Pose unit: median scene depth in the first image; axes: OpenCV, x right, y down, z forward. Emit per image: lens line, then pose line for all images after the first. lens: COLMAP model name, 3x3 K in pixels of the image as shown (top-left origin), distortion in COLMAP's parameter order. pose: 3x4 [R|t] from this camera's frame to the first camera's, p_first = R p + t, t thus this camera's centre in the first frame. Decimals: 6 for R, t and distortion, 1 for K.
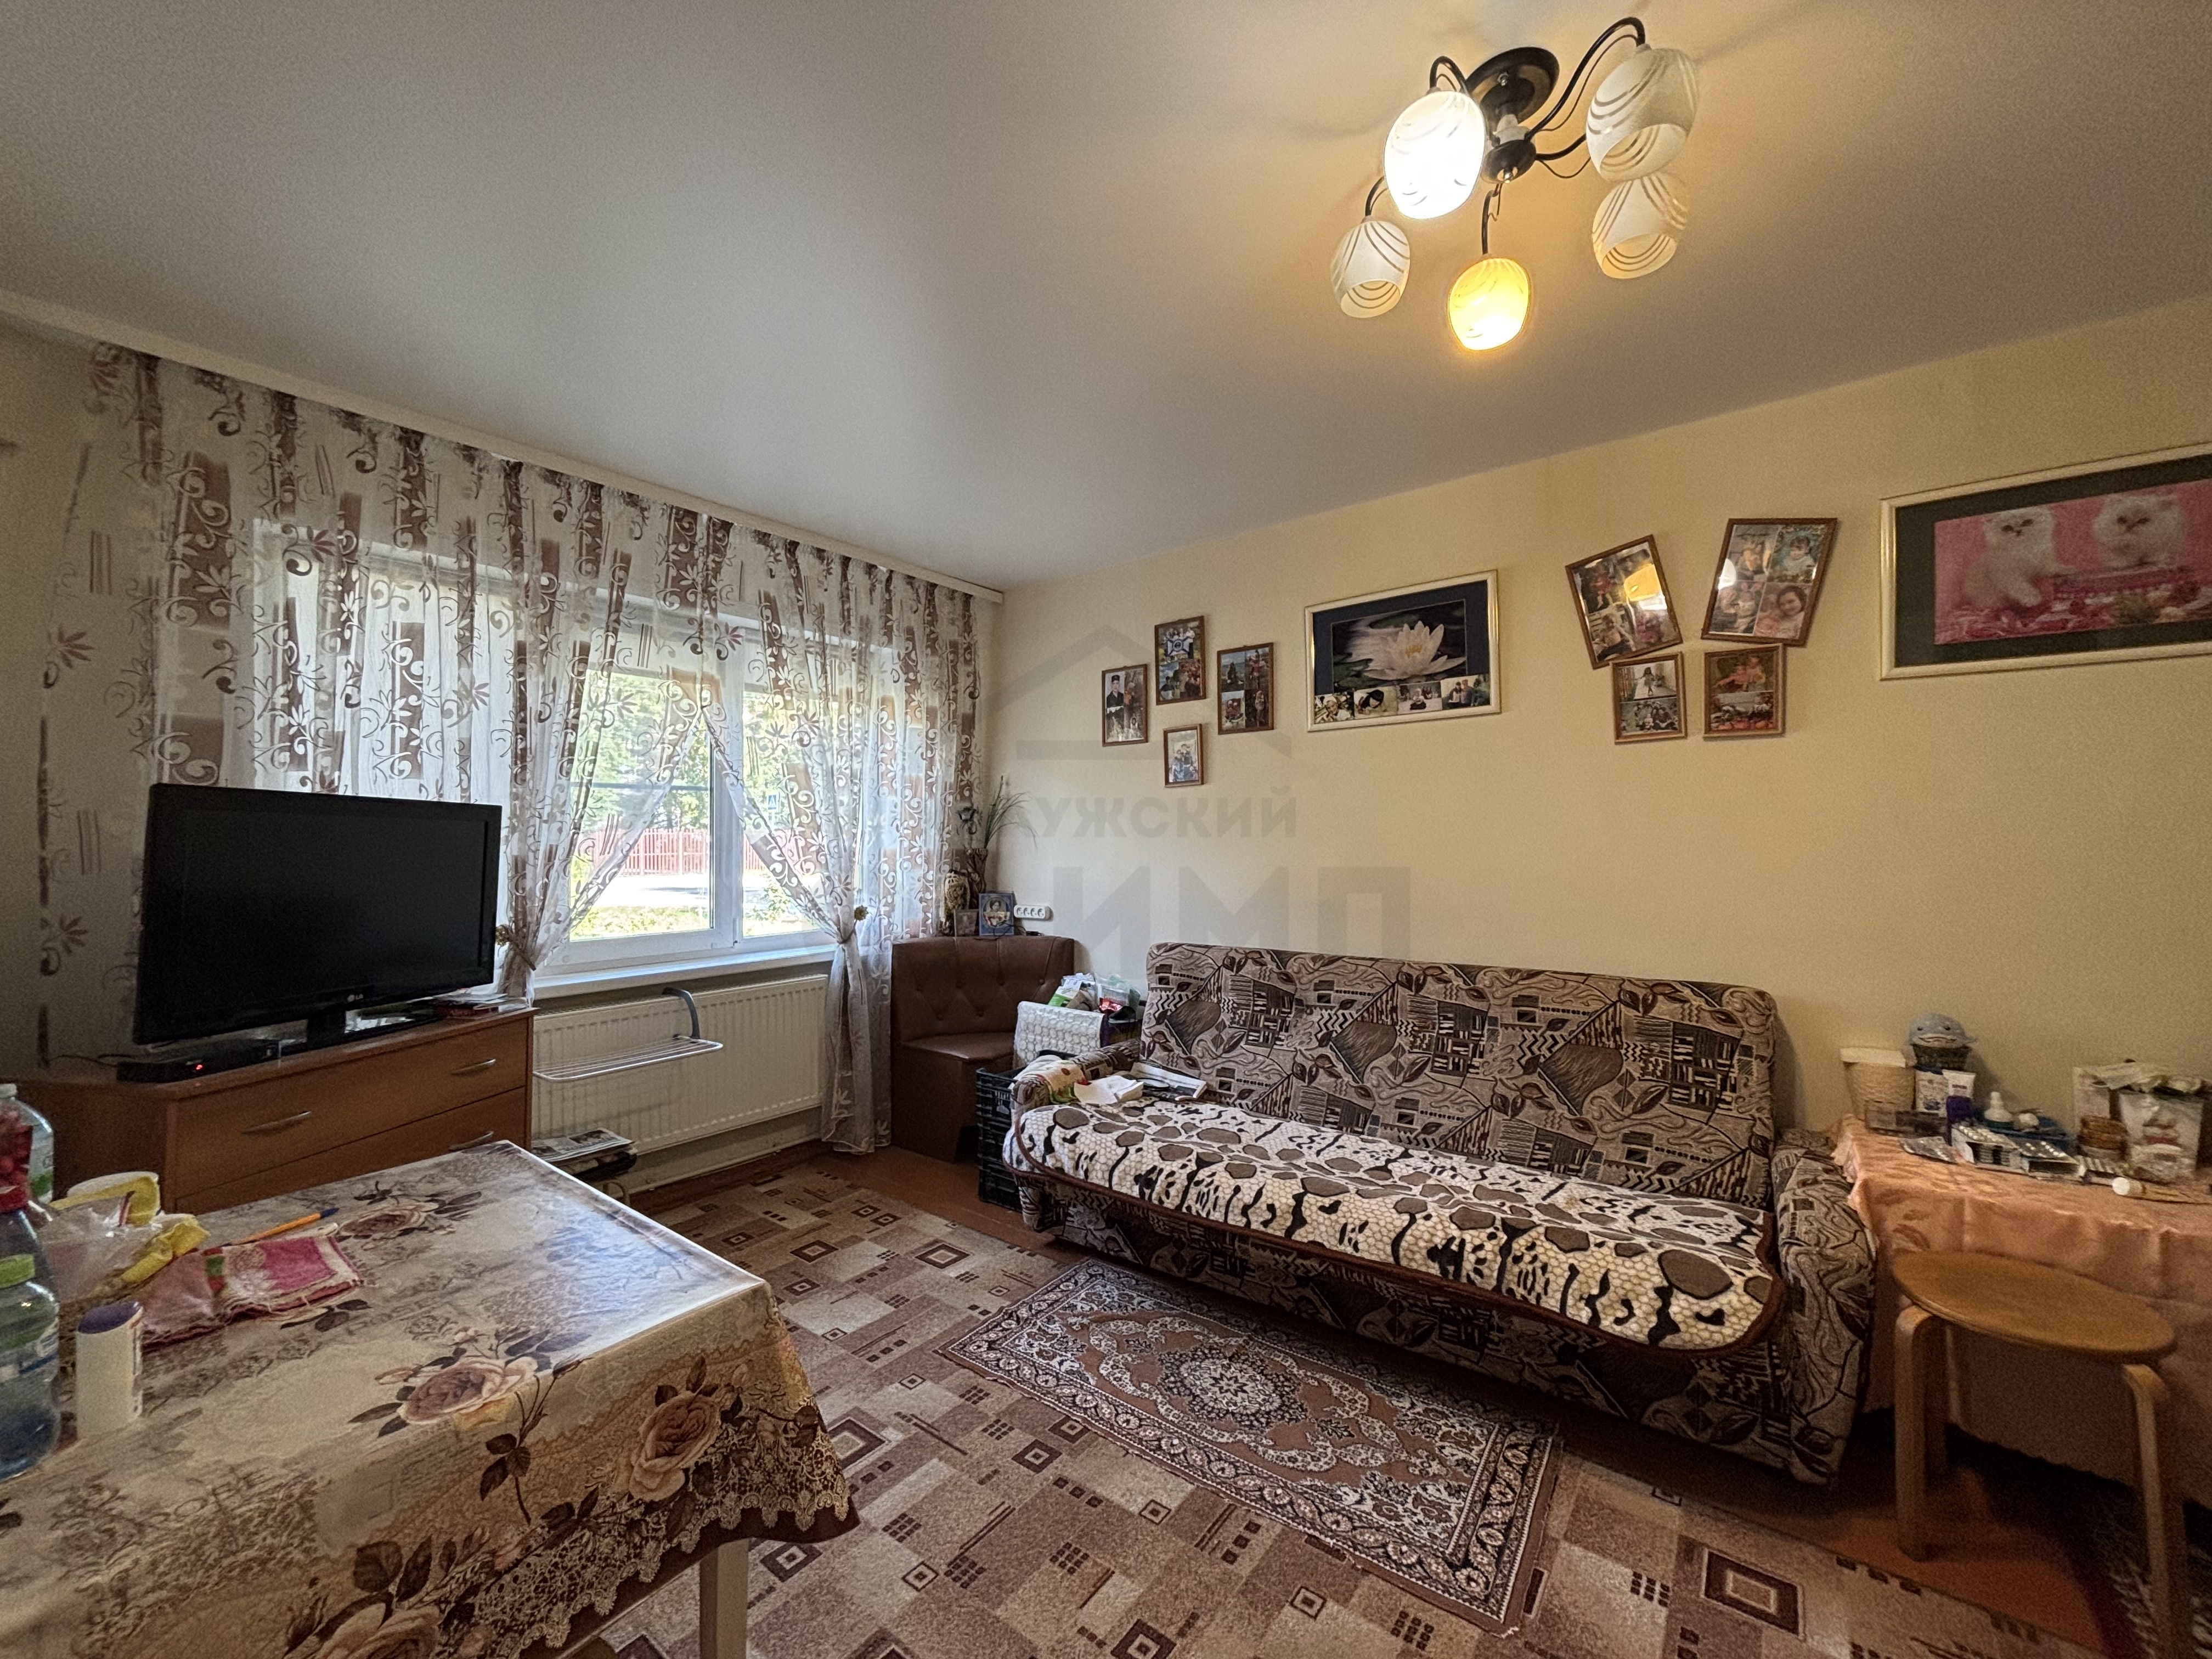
lens RADIAL K [[895.1, 0, 1092.3], [0, 895.1, 810.9], [0, 0, 1]] dist [-0.002512, 0.001431]
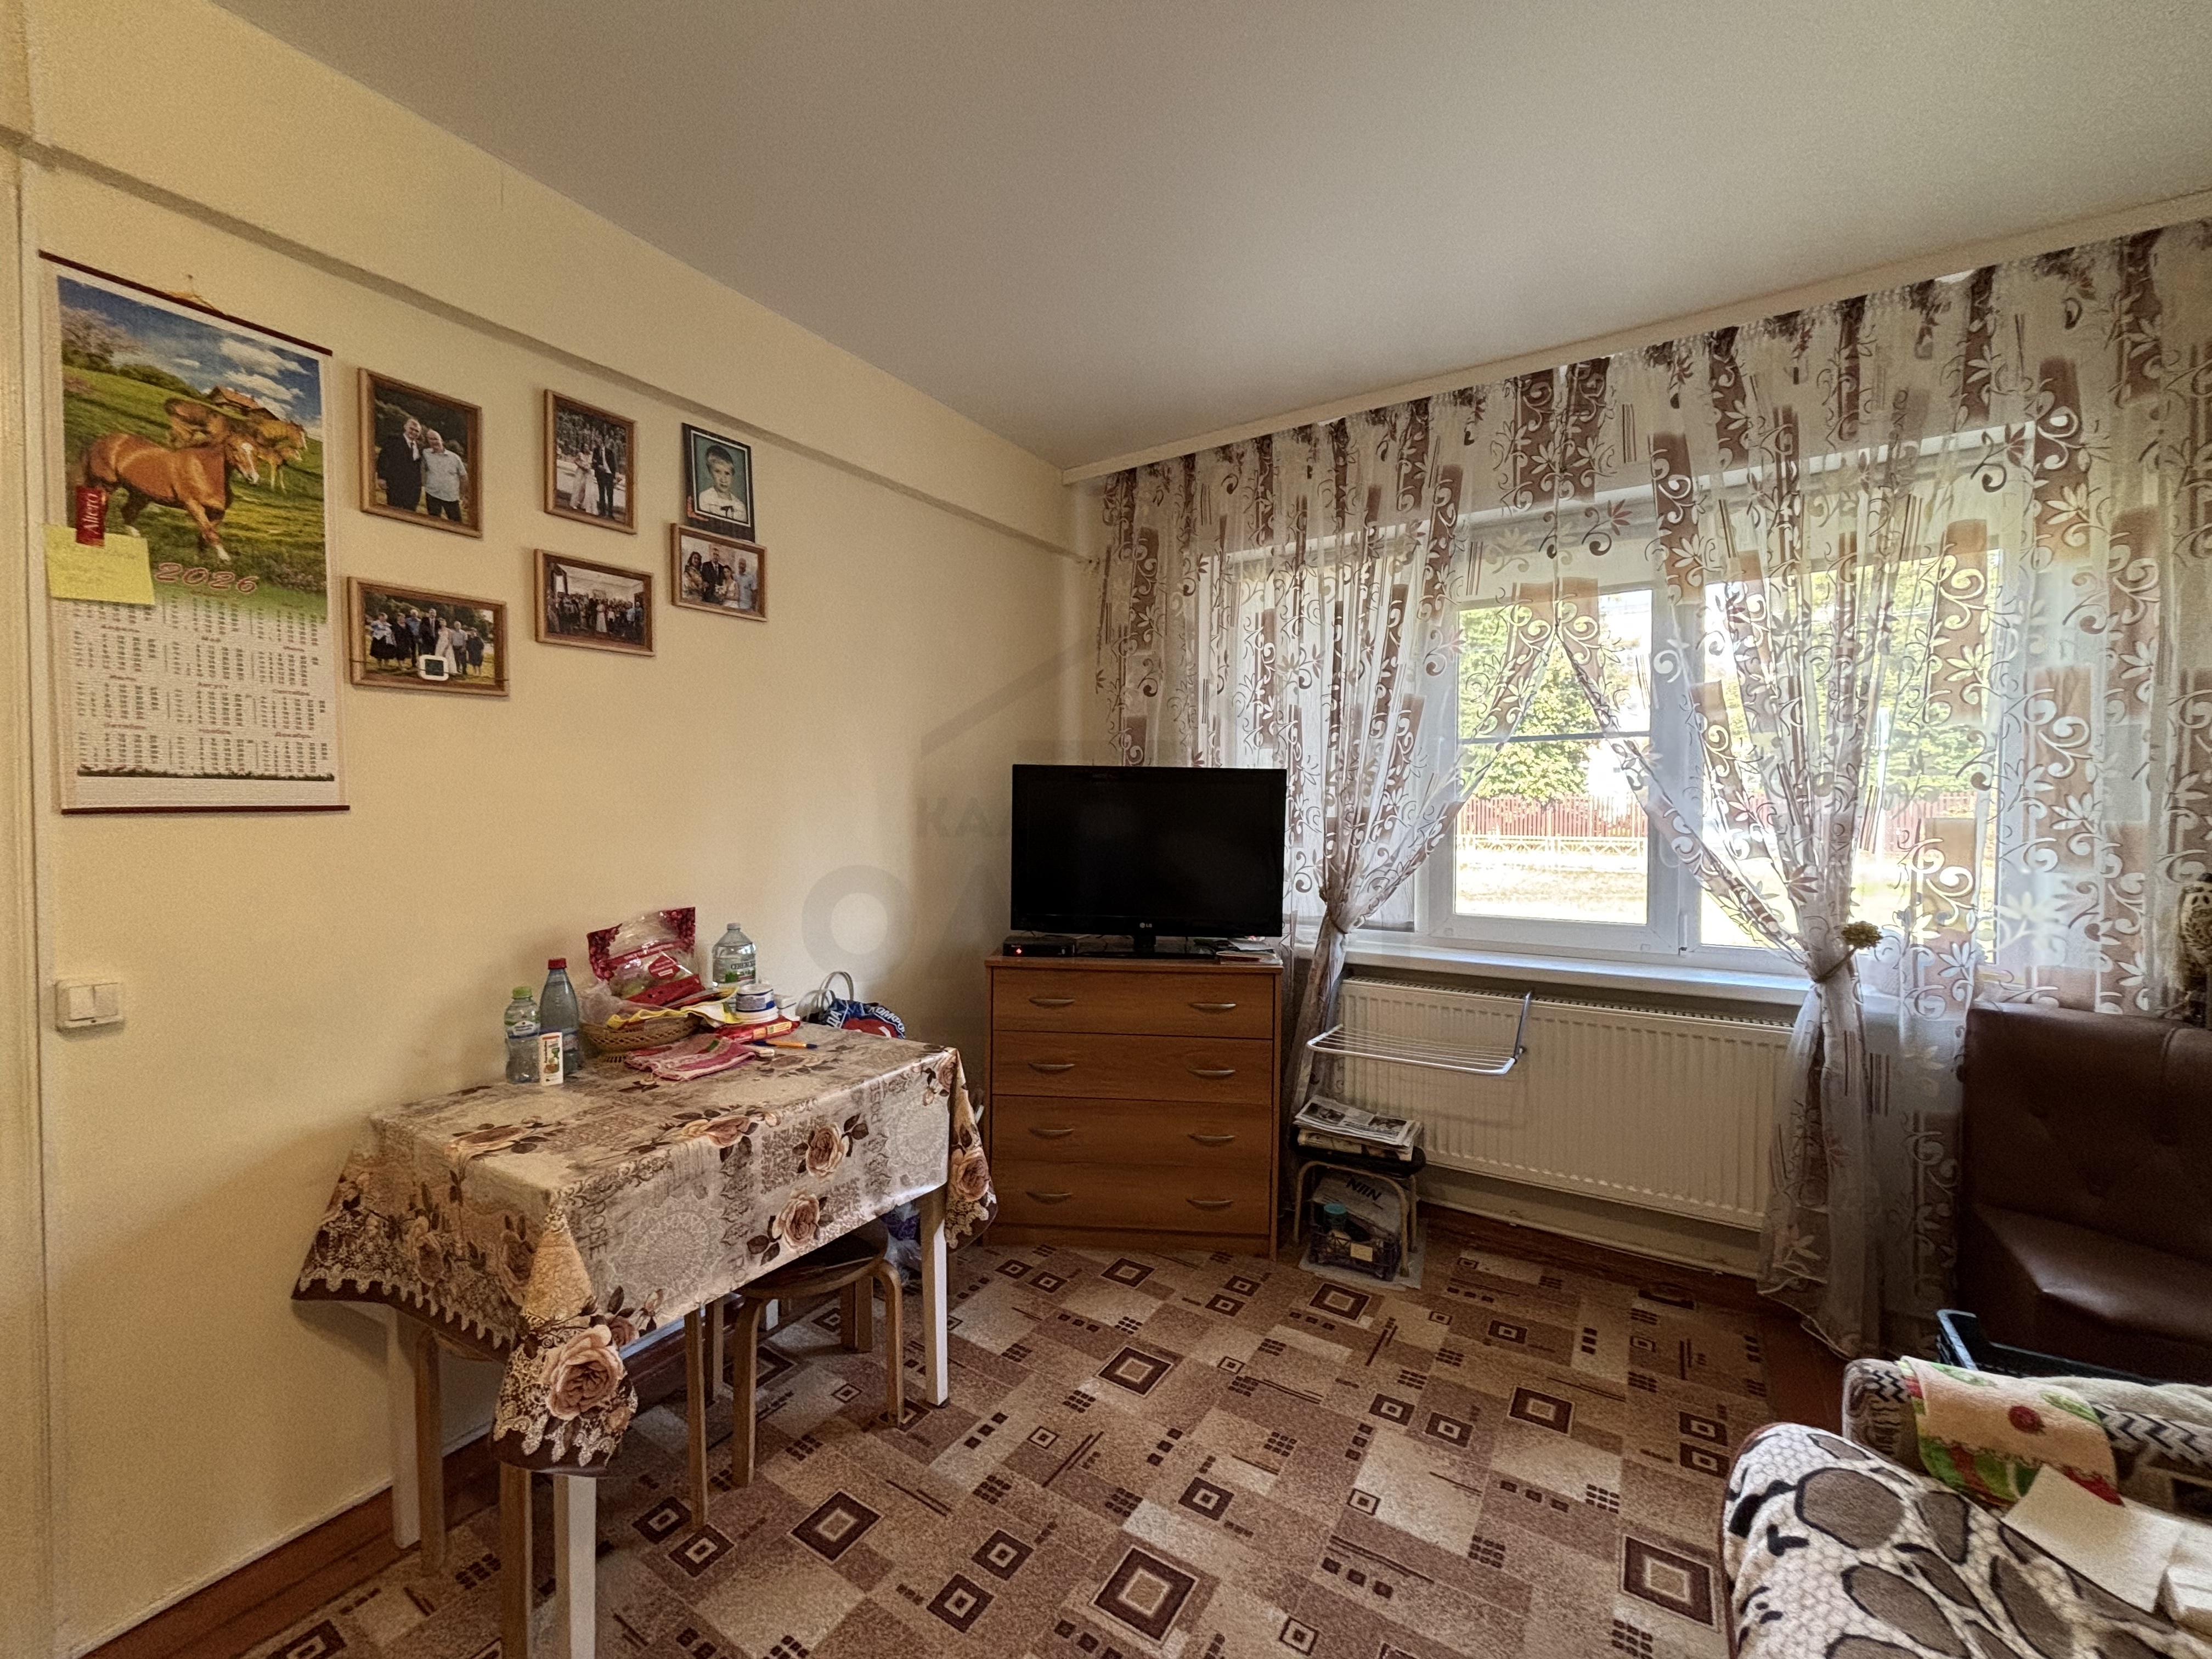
lens RADIAL K [[895.1, 0, 1061.4], [0, 895.1, 813.6], [0, 0, 1]] dist [-0.002512, 0.001431]
pose [[0.106683, 0.013687, -0.994199, 0.305768], [0.031381, 0.999361, 0.017125, 0.017527], [0.993798, -0.033025, 0.106186, 0.560645]]
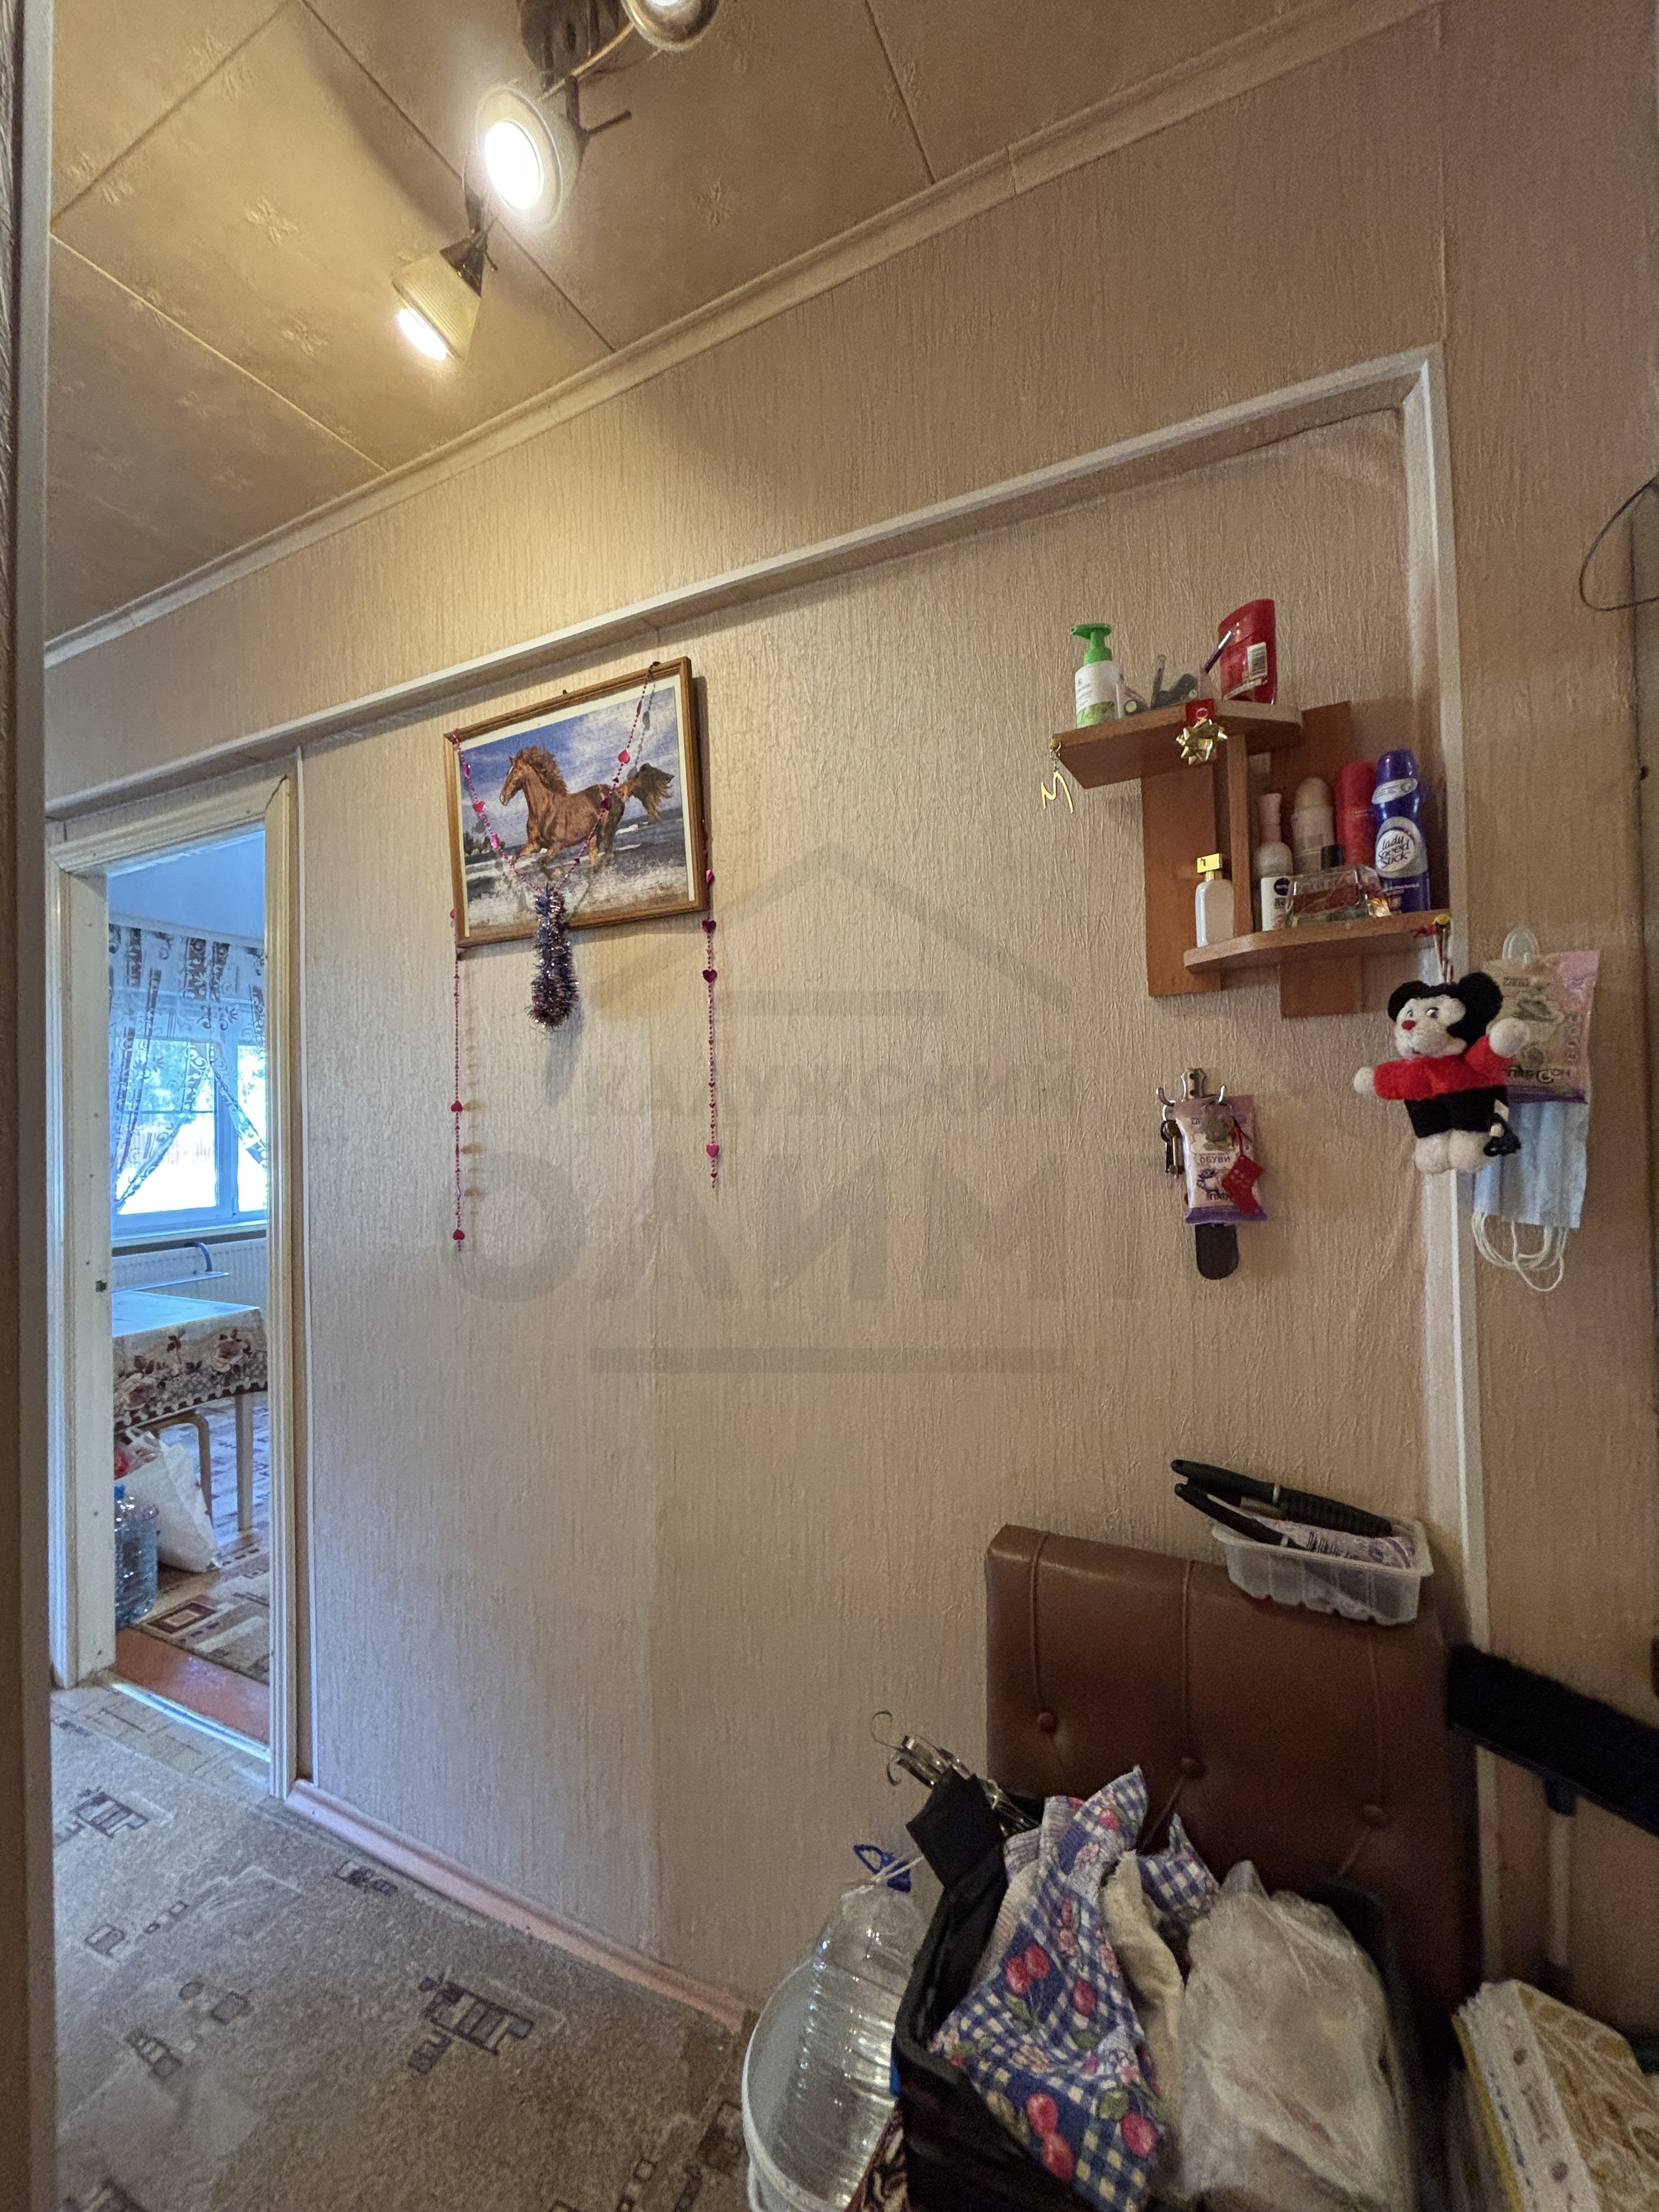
lens RADIAL K [[895.1, 0, 824.9], [0, 895.1, 1098.3], [0, 0, 1]] dist [-0.002512, 0.001431]
pose [[0.976358, -0.012517, 0.215798, 0.323534], [0.011048, 0.999907, 0.008010, -0.058490], [-0.215878, -0.005436, 0.976405, -0.893836]]
